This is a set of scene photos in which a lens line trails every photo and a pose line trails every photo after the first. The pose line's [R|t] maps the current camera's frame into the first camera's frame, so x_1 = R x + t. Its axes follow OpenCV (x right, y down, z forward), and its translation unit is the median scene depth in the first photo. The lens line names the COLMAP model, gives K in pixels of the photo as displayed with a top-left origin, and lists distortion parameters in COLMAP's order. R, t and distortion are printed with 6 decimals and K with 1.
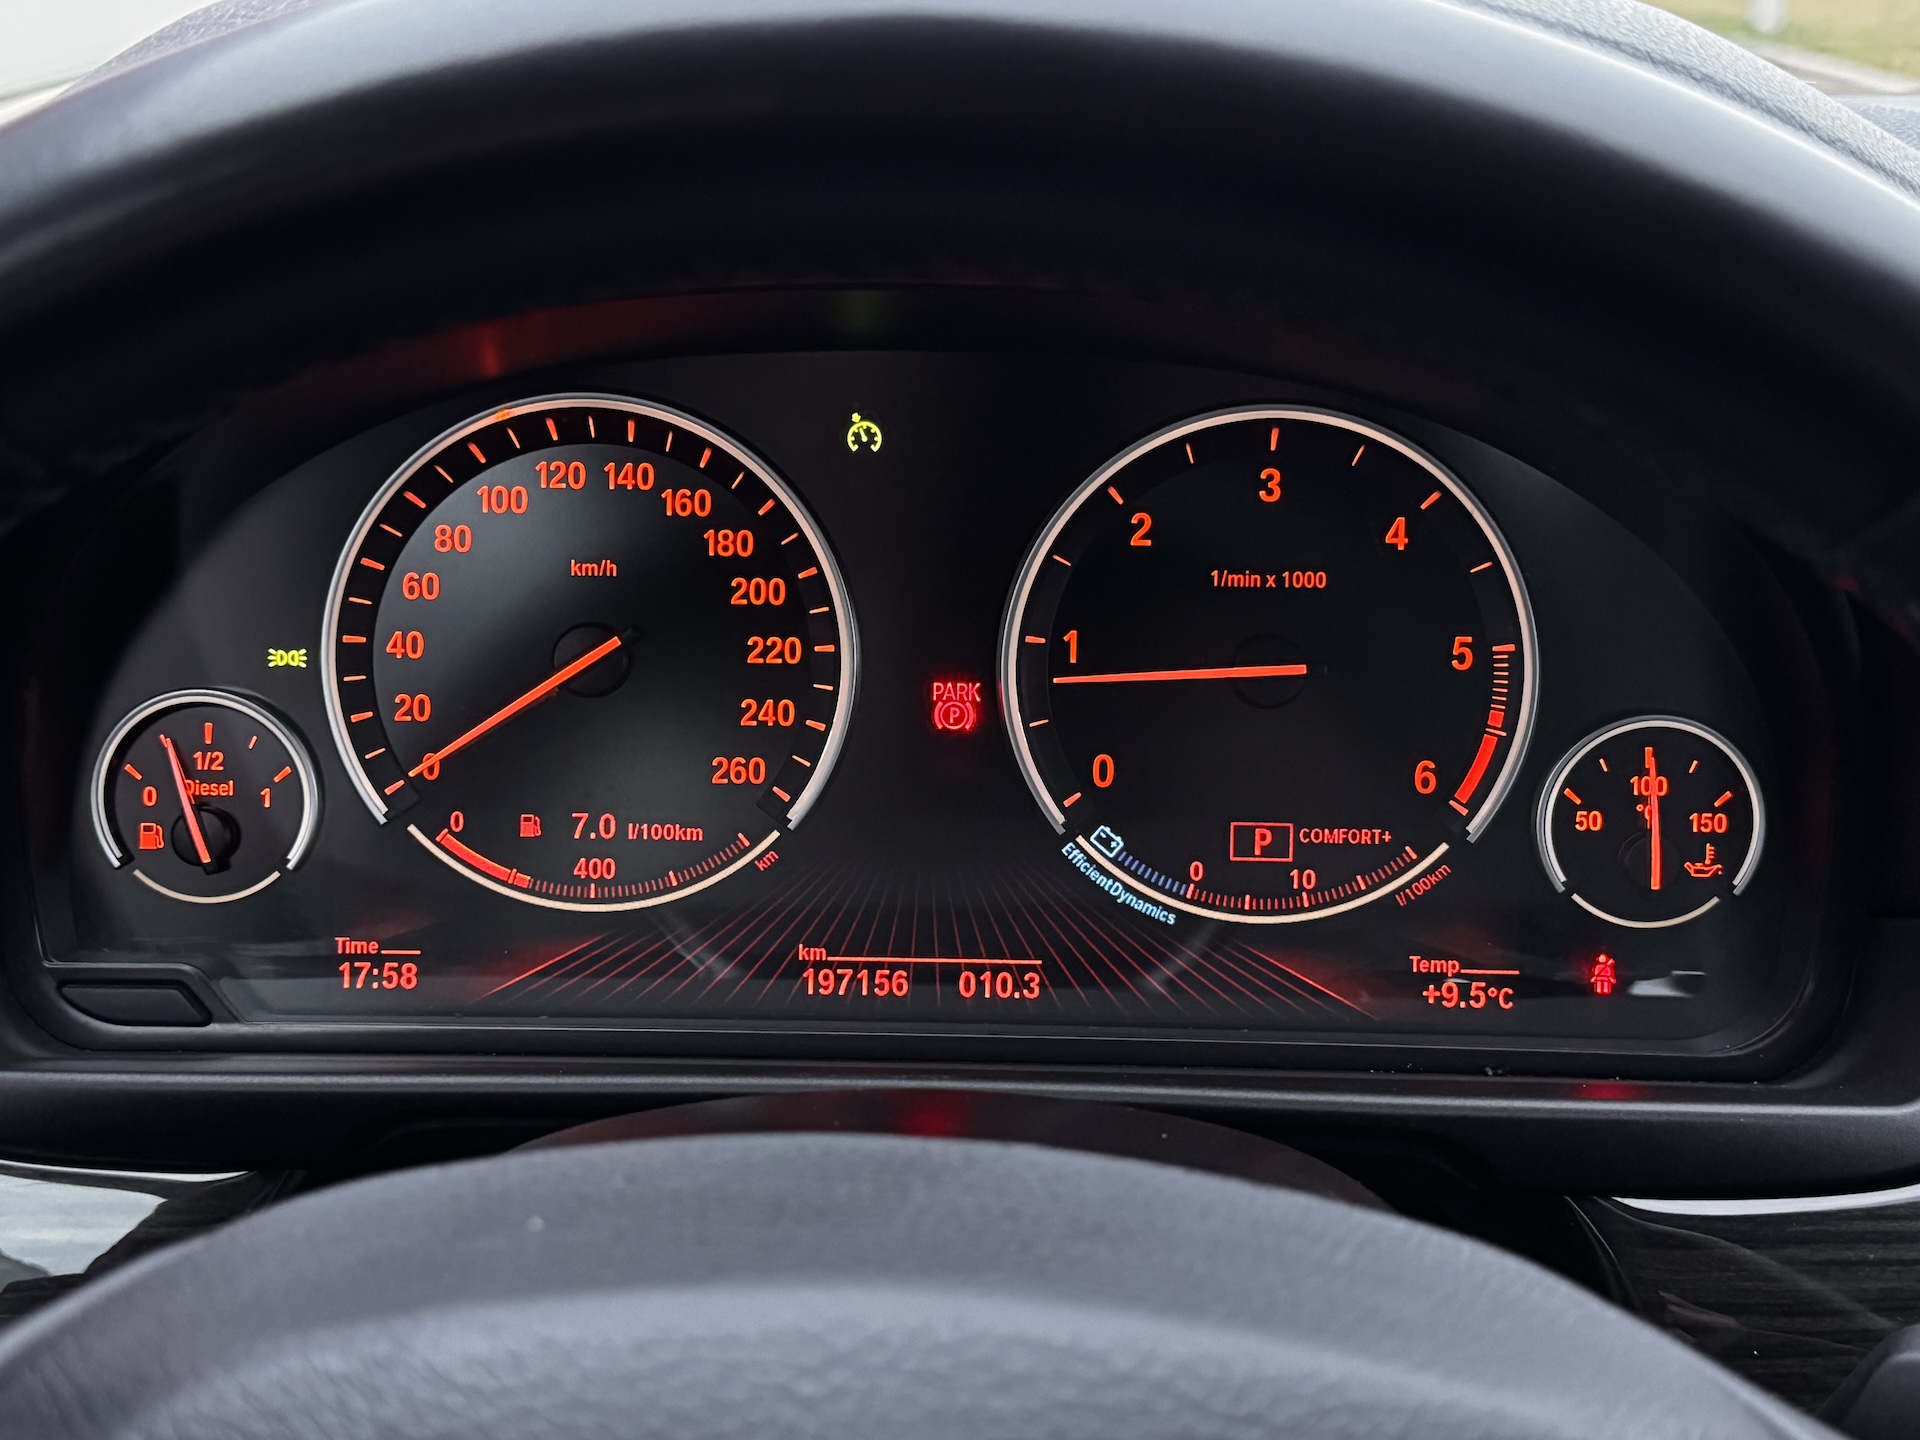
lens RADIAL K [[2435.1, 0, 947.4], [0, 2435.1, 724.6], [0, 0, 1]] dist [0.122994, -0.016650]
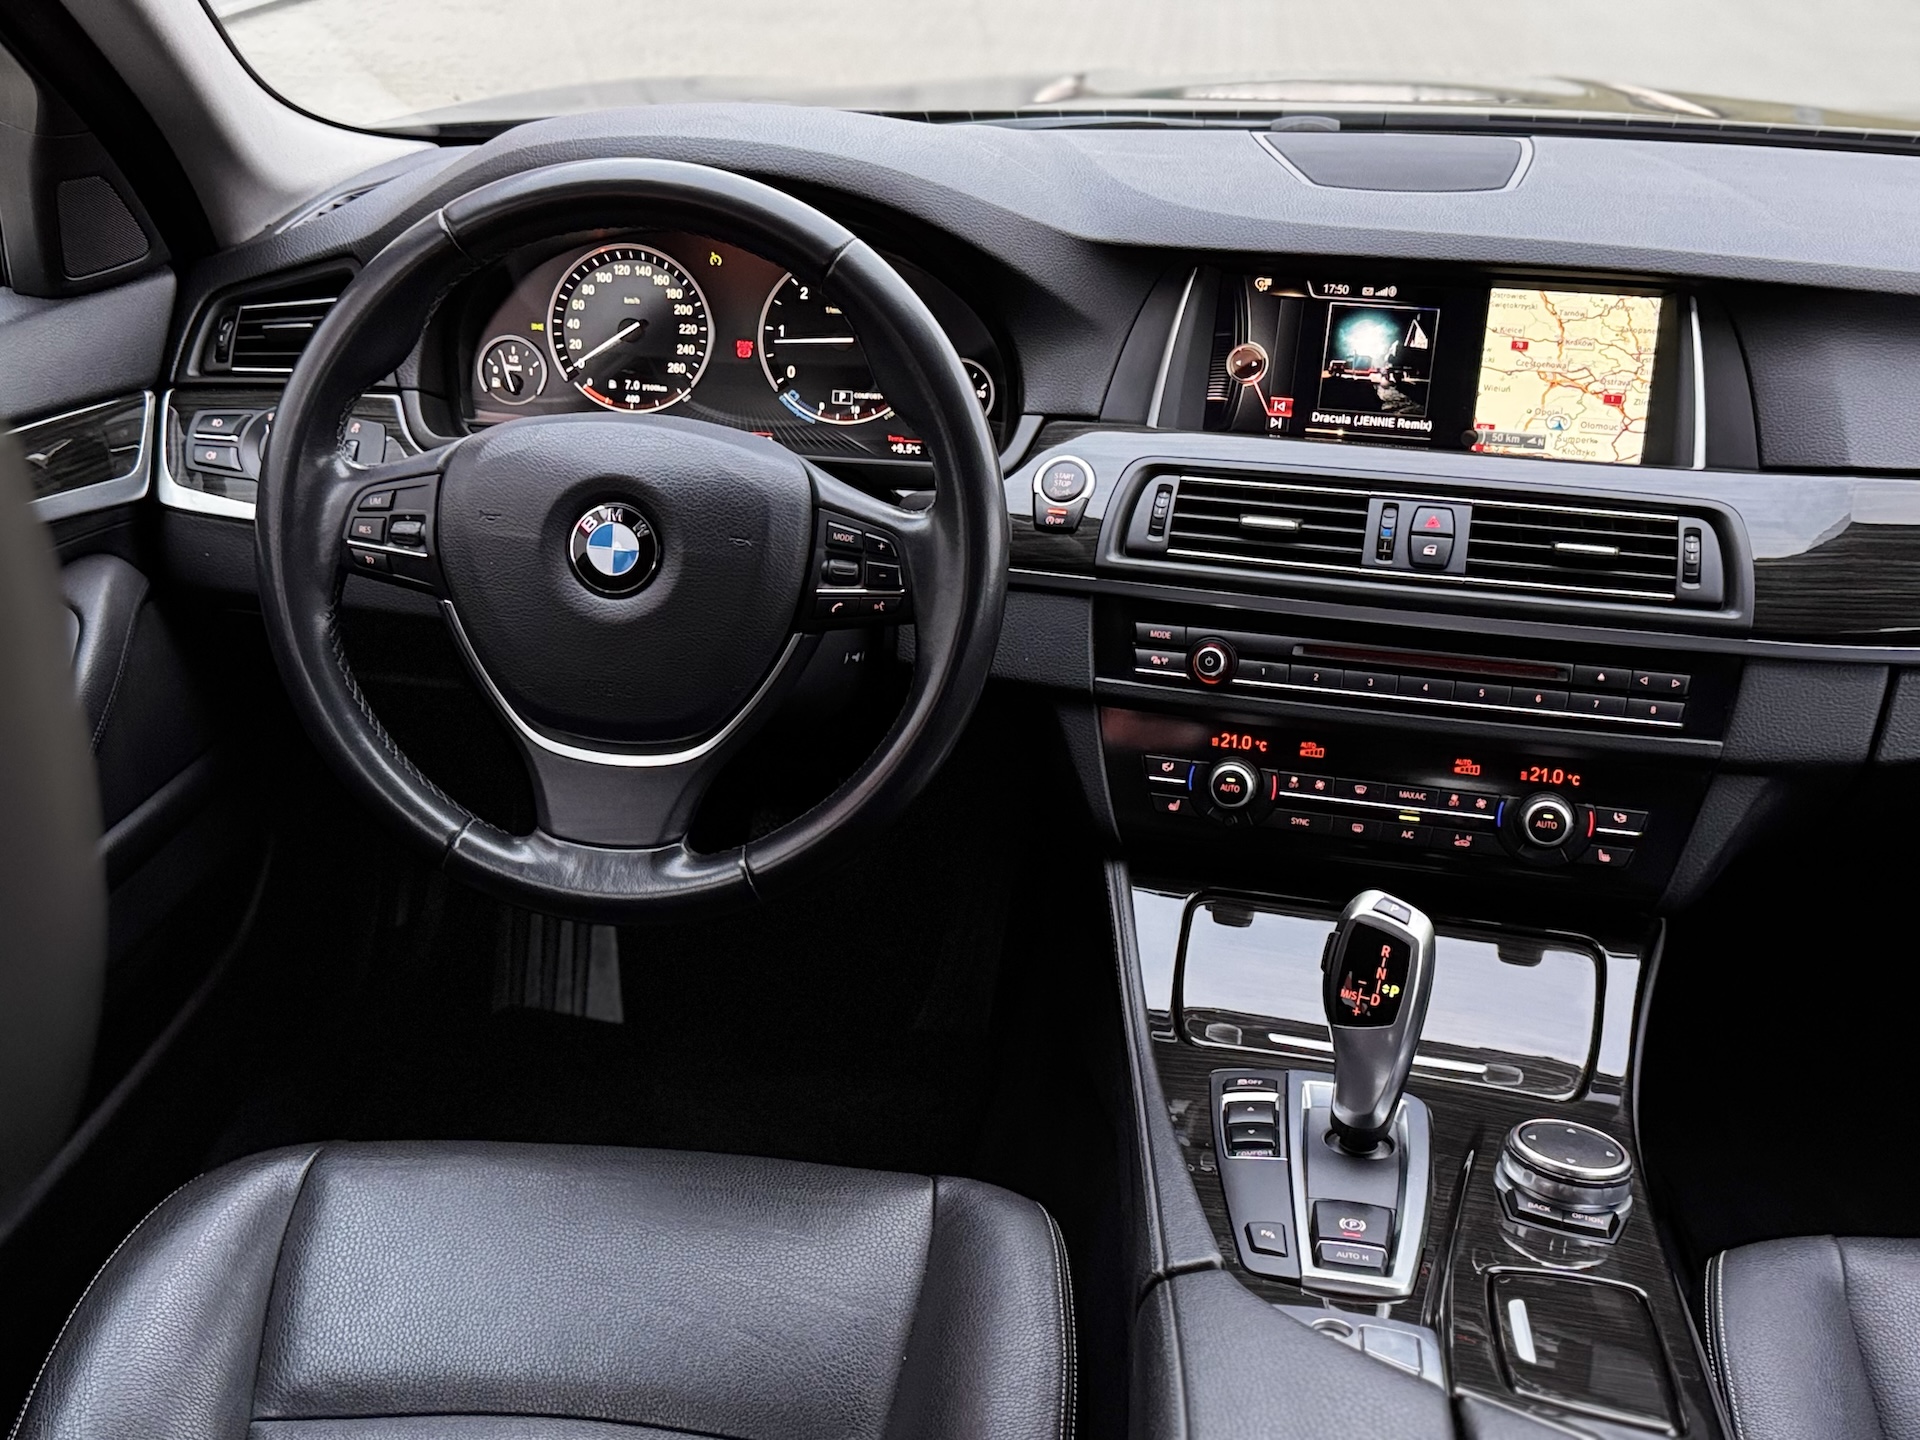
lens RADIAL K [[2054.7, 0, 973.1], [0, 2054.7, 725.7], [0, 0, 1]] dist [0.198525, -0.493743]
pose [[0.994652, 0.042769, -0.094016, 0.568387], [-0.032251, 0.993332, 0.110683, 0.169685], [0.098123, -0.107059, 0.989399, -1.666081]]
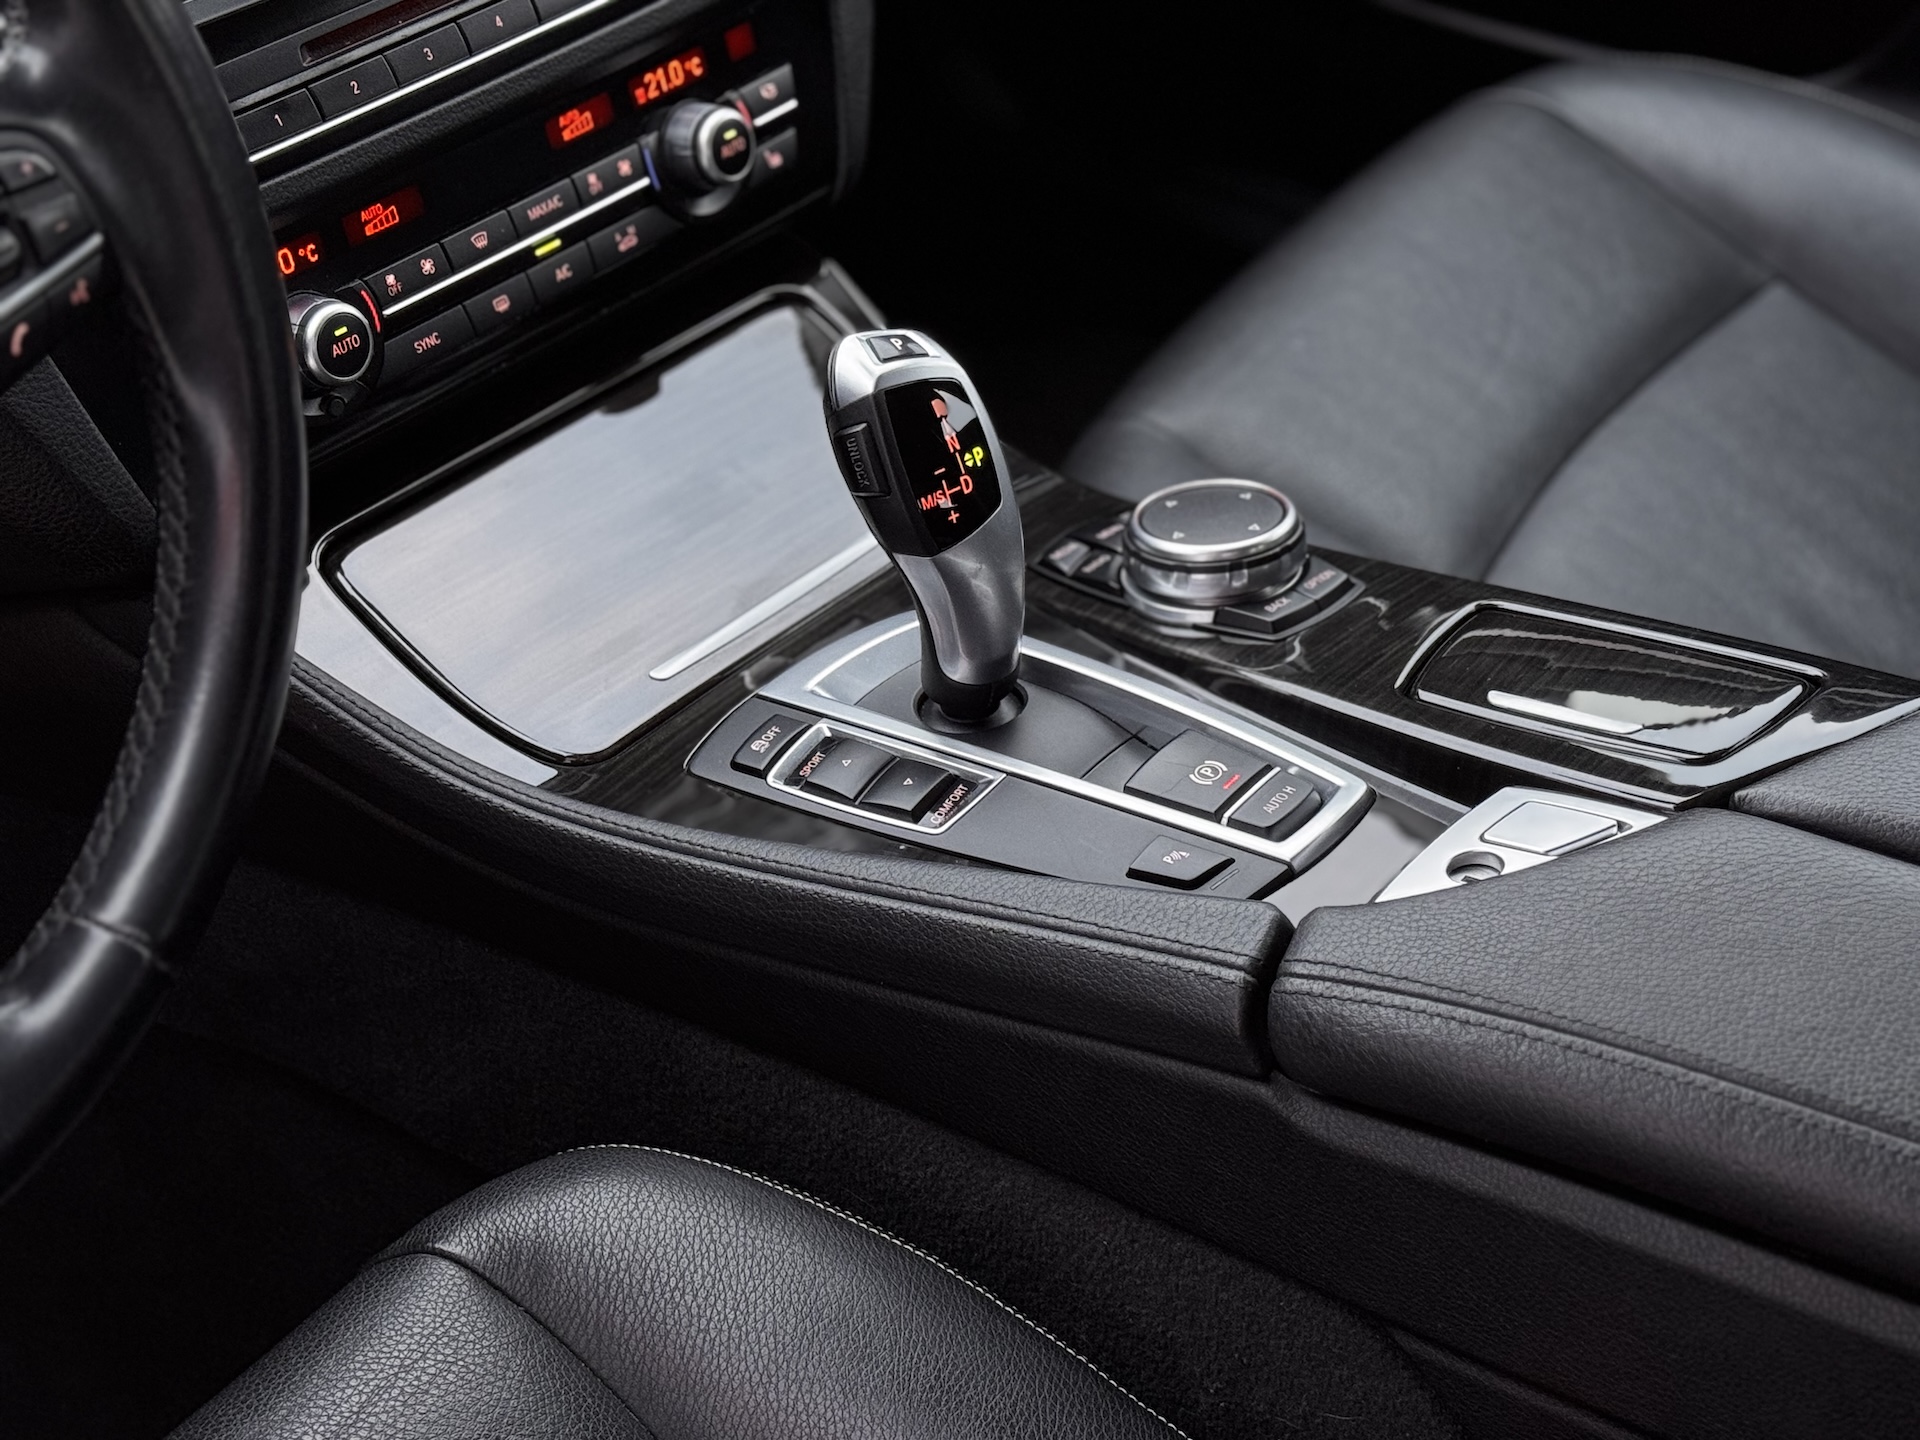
lens RADIAL K [[3290.9, 0, 960.0], [0, 3290.9, 720.0], [0, 0, 1]] dist [0.115922, 0.082559]
pose [[0.535420, -0.517603, 0.667392, -0.665994], [0.255818, 0.852469, 0.455910, -0.150650], [-0.804912, -0.073372, 0.588841, -0.803113]]
